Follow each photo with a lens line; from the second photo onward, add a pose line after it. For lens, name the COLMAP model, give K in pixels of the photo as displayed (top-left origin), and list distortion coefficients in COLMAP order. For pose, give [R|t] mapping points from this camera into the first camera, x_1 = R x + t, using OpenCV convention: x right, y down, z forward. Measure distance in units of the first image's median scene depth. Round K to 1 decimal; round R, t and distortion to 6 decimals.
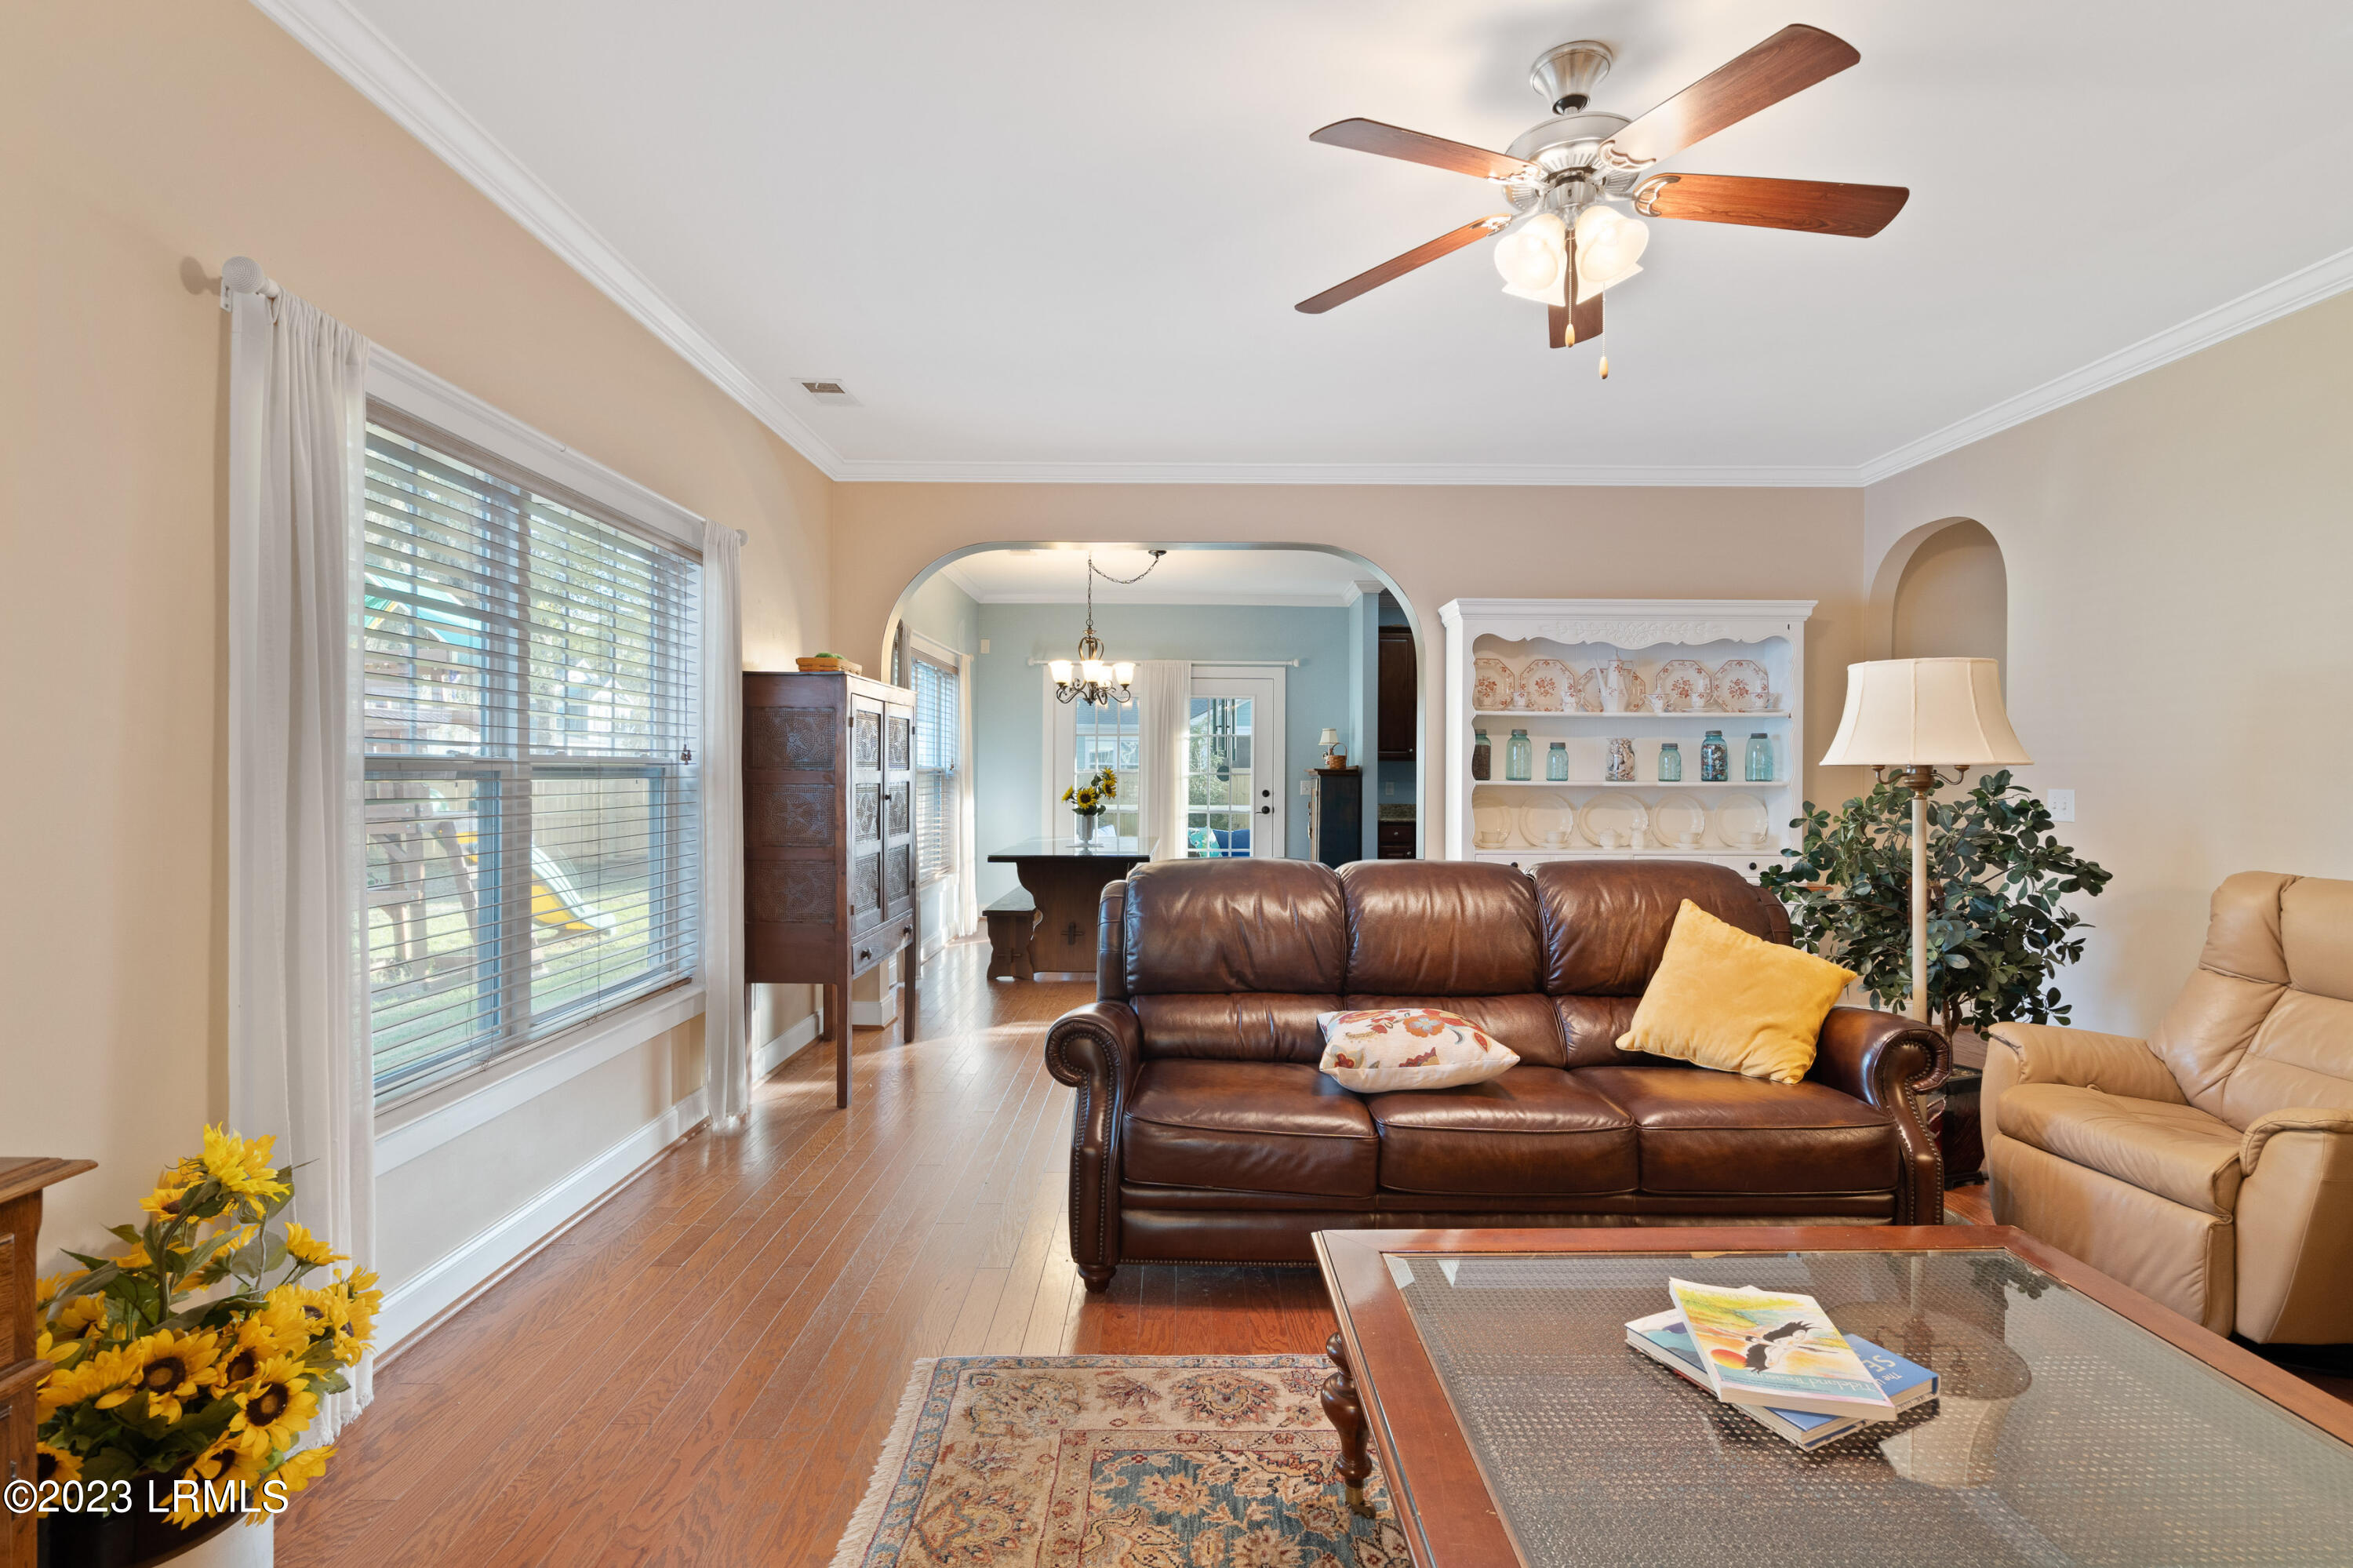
lens RADIAL K [[1065.4, 0, 1180.1], [0, 1065.4, 781.7], [0, 0, 1]] dist [-0.010476, 0.005022]
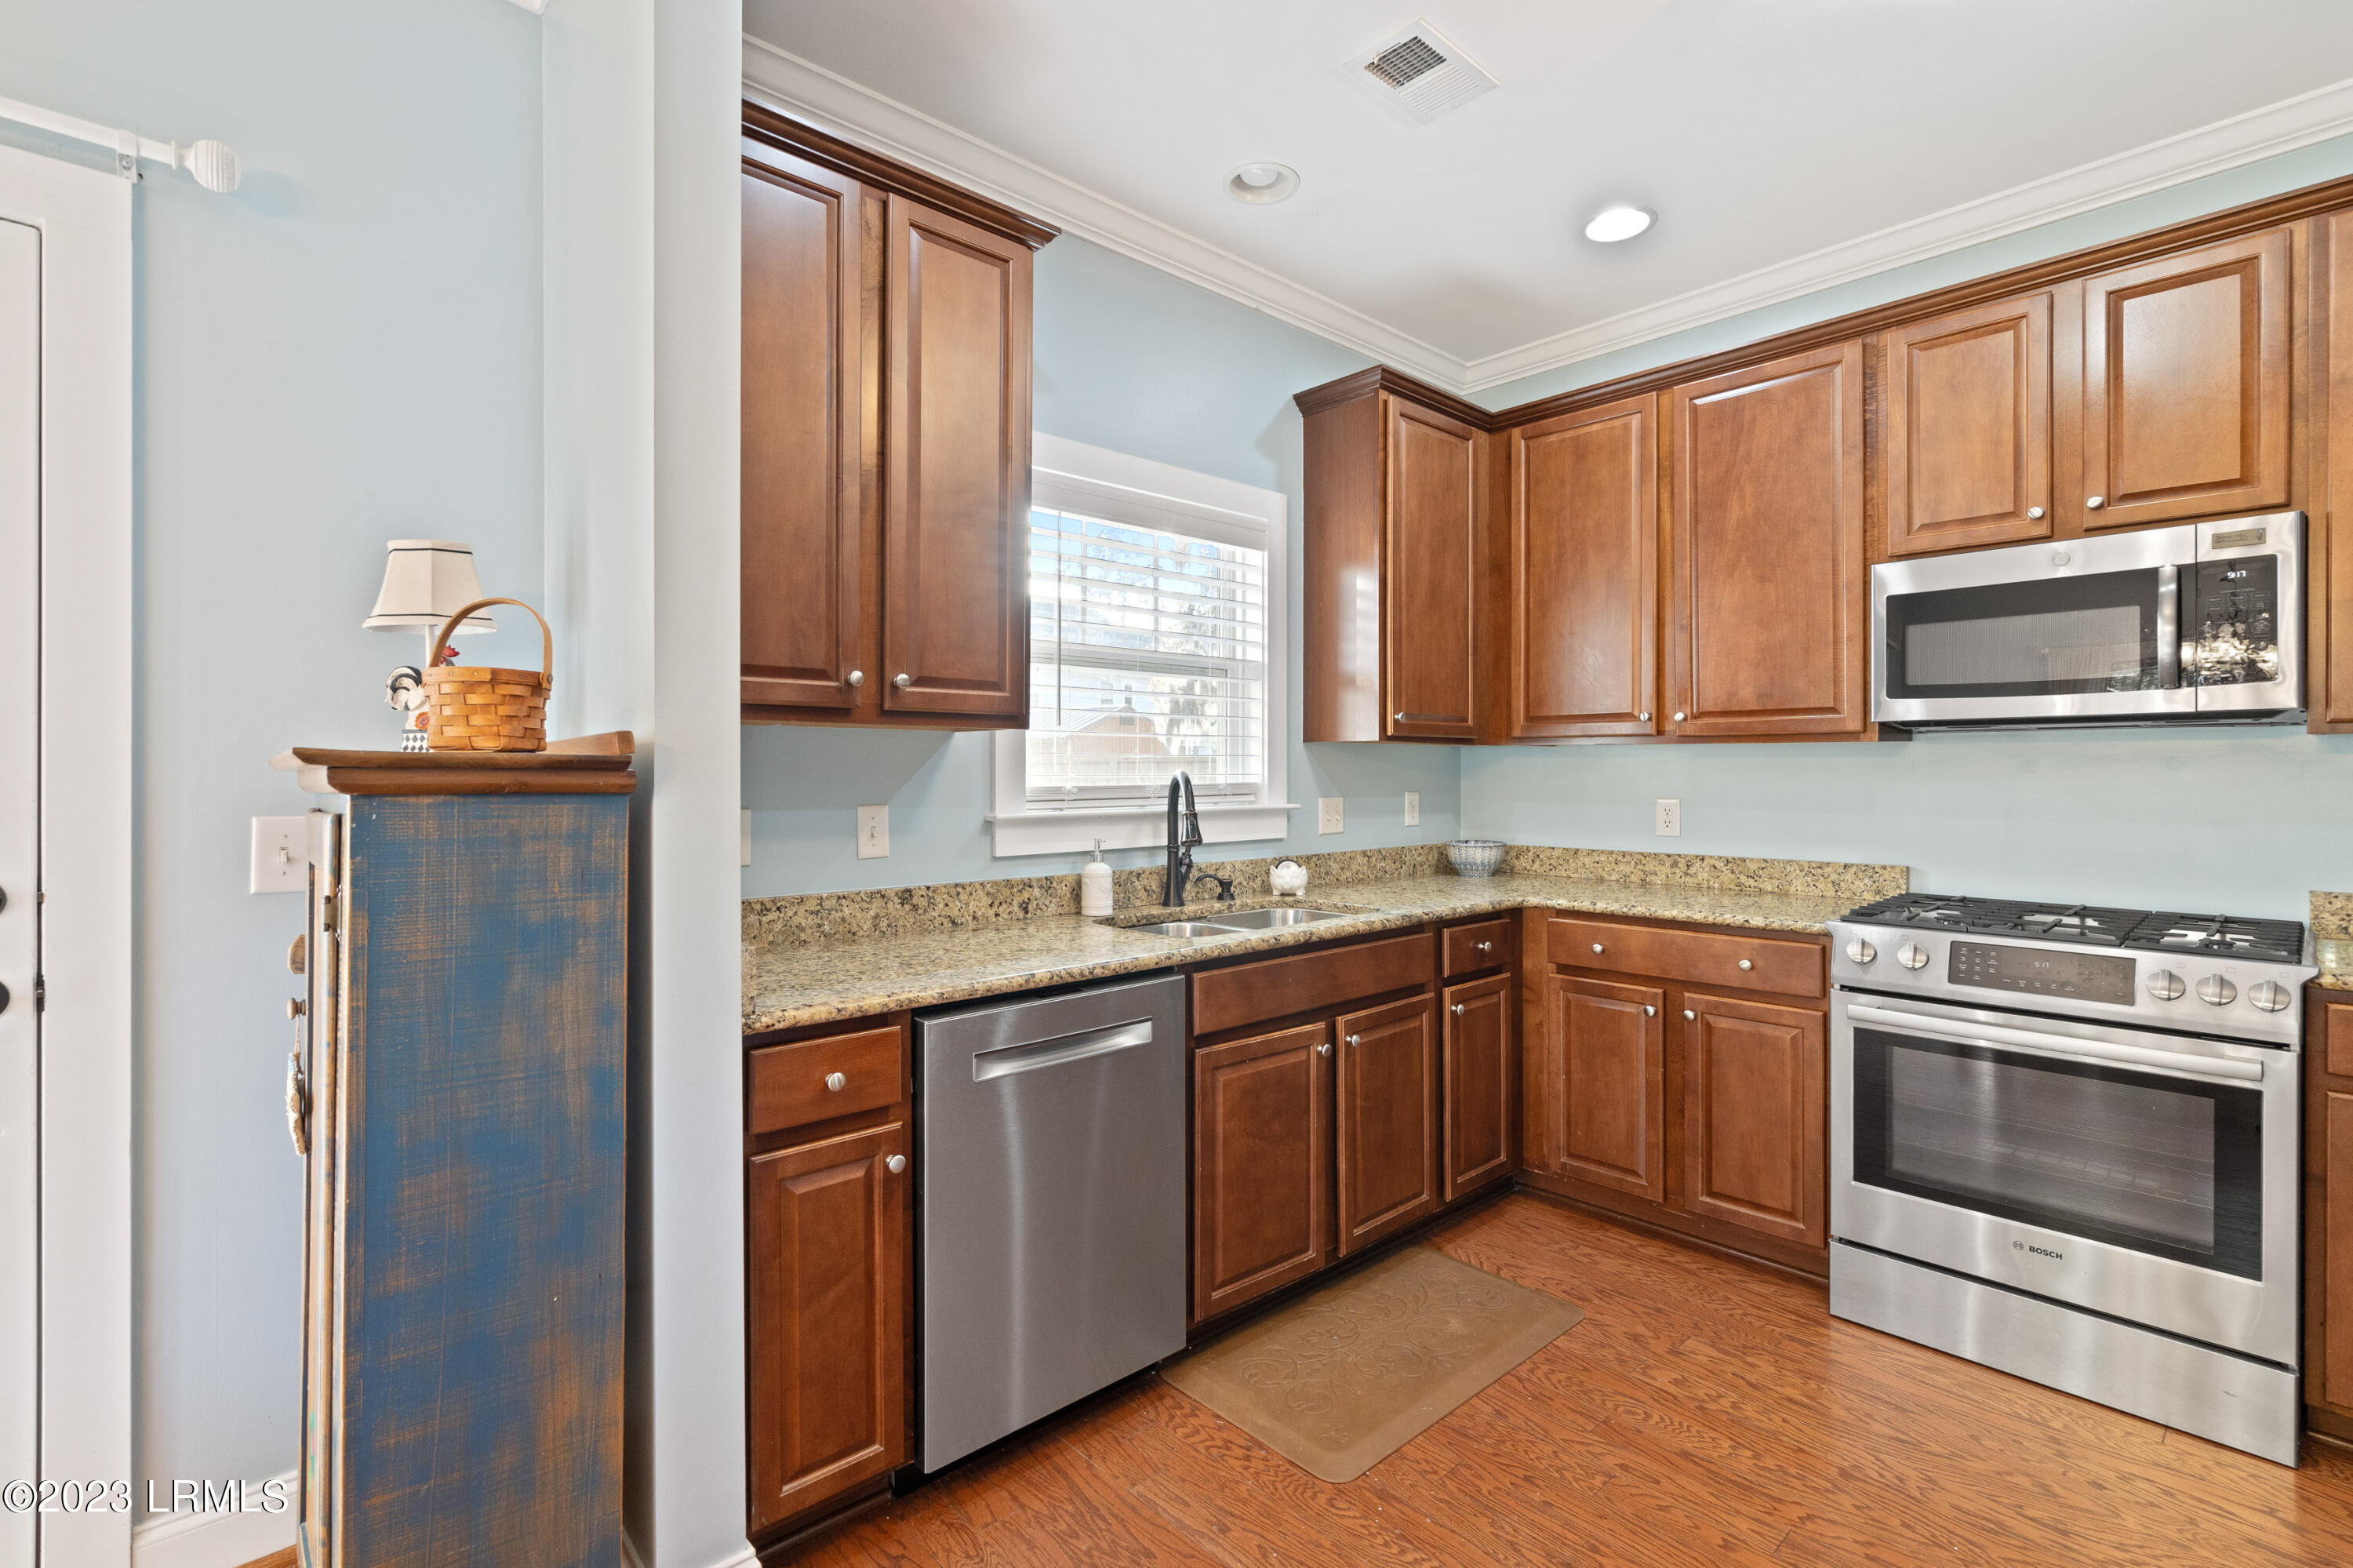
lens RADIAL K [[1065.4, 0, 1180.4], [0, 1065.4, 769.0], [0, 0, 1]] dist [-0.010476, 0.005022]
pose [[0.740194, -0.005339, 0.672372, 0.320650], [0.009713, 0.999949, -0.002753, -0.021288], [-0.672324, 0.008569, 0.740208, 2.217636]]
